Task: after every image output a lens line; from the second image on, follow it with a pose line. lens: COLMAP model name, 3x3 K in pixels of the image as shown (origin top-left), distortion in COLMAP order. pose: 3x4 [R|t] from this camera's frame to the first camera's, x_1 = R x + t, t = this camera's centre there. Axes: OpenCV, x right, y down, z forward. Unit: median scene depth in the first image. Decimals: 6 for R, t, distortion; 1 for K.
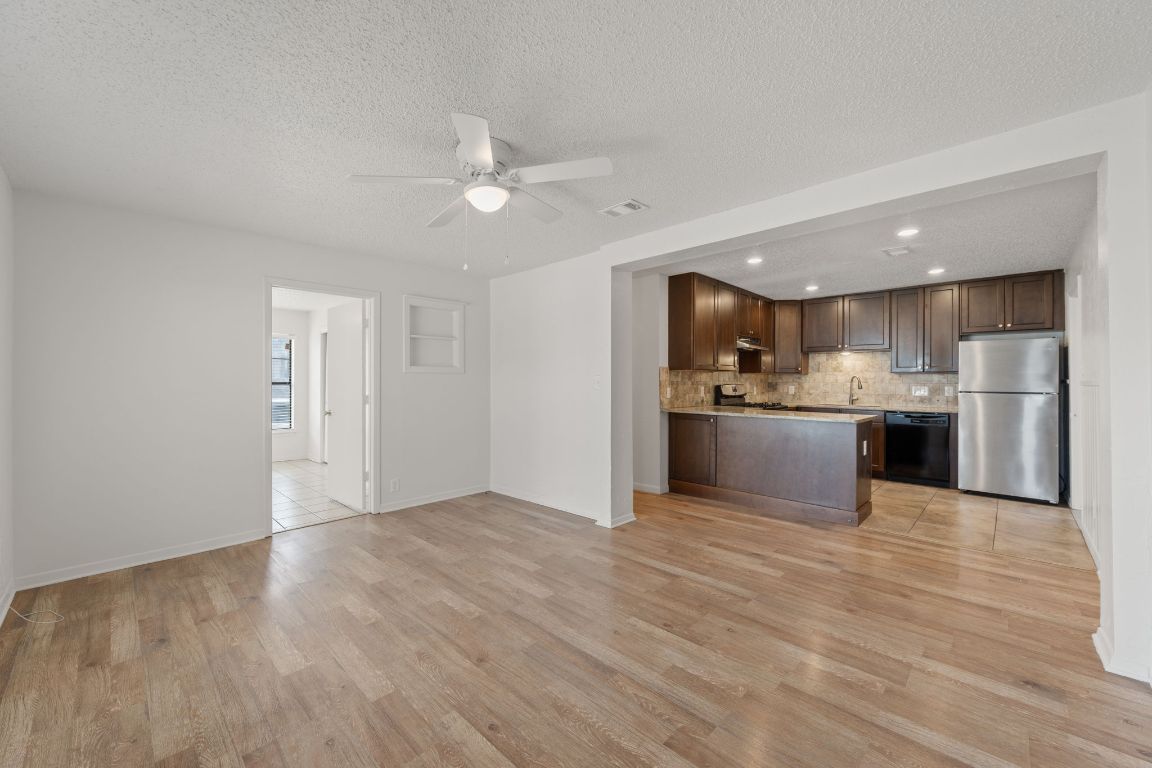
lens RADIAL K [[455.0, 0, 572.4], [0, 455.0, 381.7], [0, 0, 1]] dist [-0.000459, -0.000232]
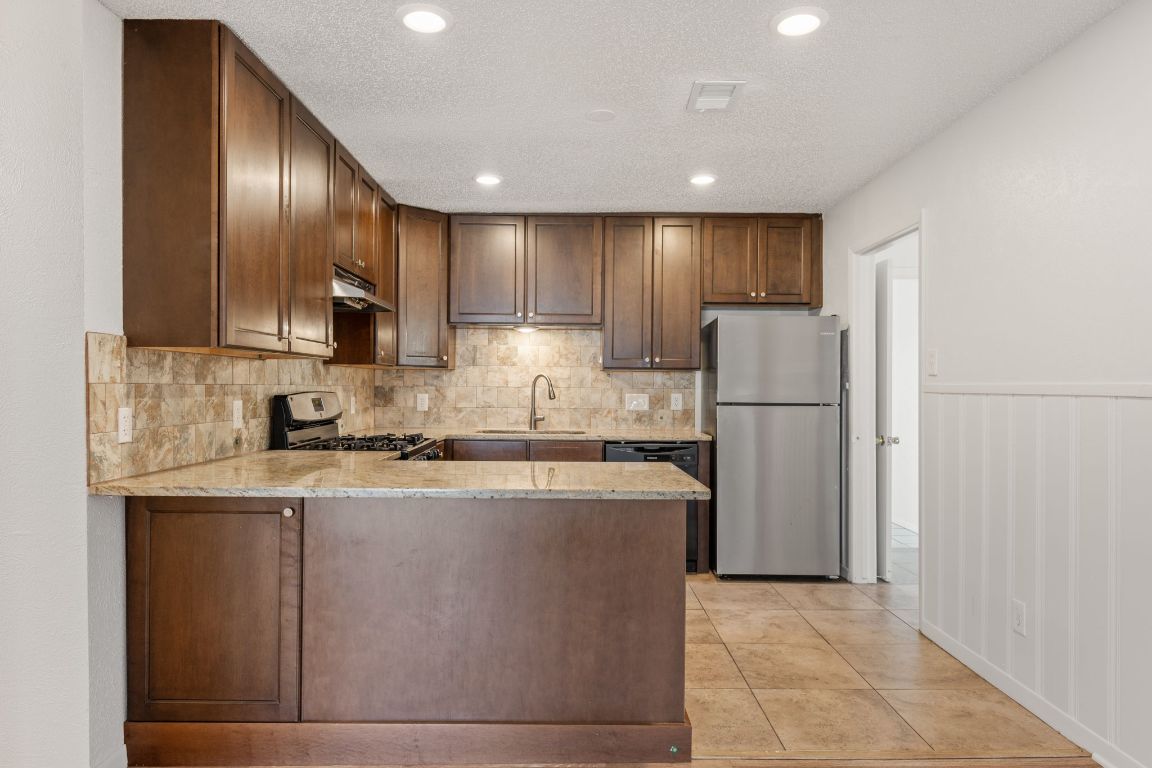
lens RADIAL K [[709.9, 0, 576.0], [0, 709.9, 384.0], [0, 0, 1]] dist [0.001780, 0.000807]
pose [[0.714350, 0.000747, 0.699788, 0.098530], [-0.000620, 1.000000, -0.000435, -0.001215], [-0.699789, -0.000124, 0.714350, 0.466974]]
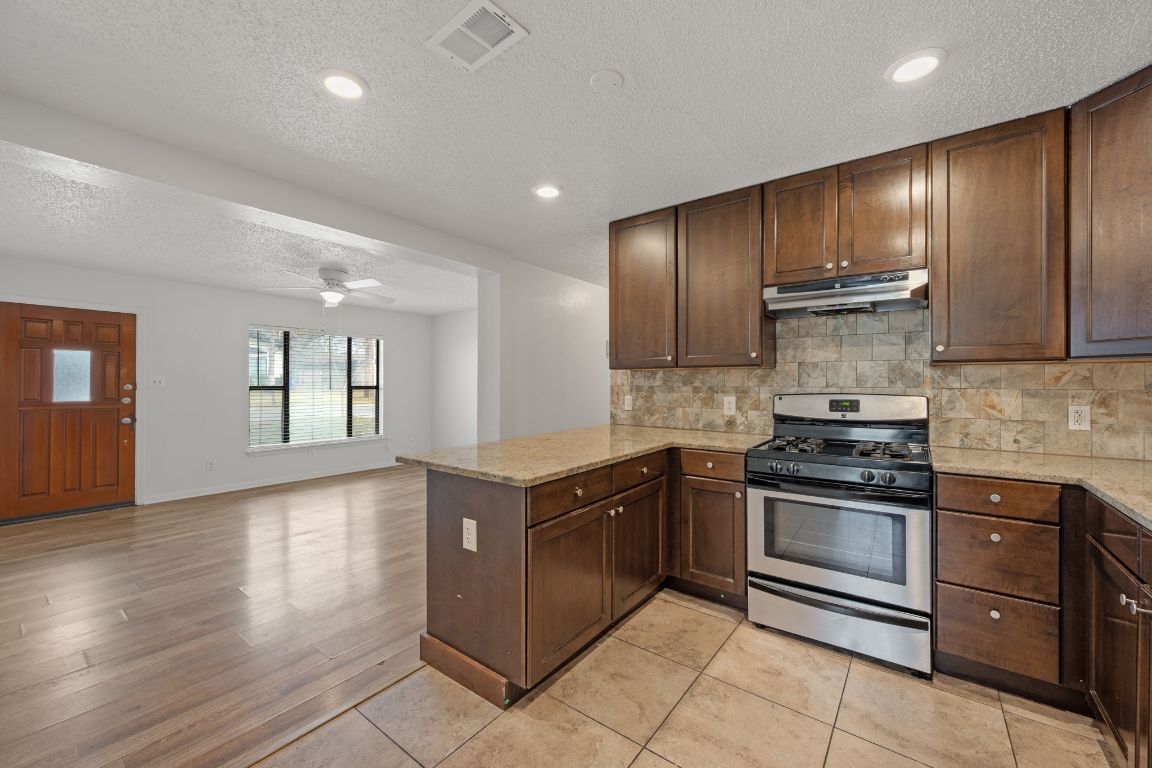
lens RADIAL K [[453.9, 0, 574.6], [0, 453.9, 380.3], [0, 0, 1]] dist [0.000206, -0.000006]
pose [[0.113353, -0.008045, -0.993522, 0.863862], [-0.000481, 0.999967, -0.008153, -0.003976], [0.993555, 0.001402, 0.113346, 0.817388]]
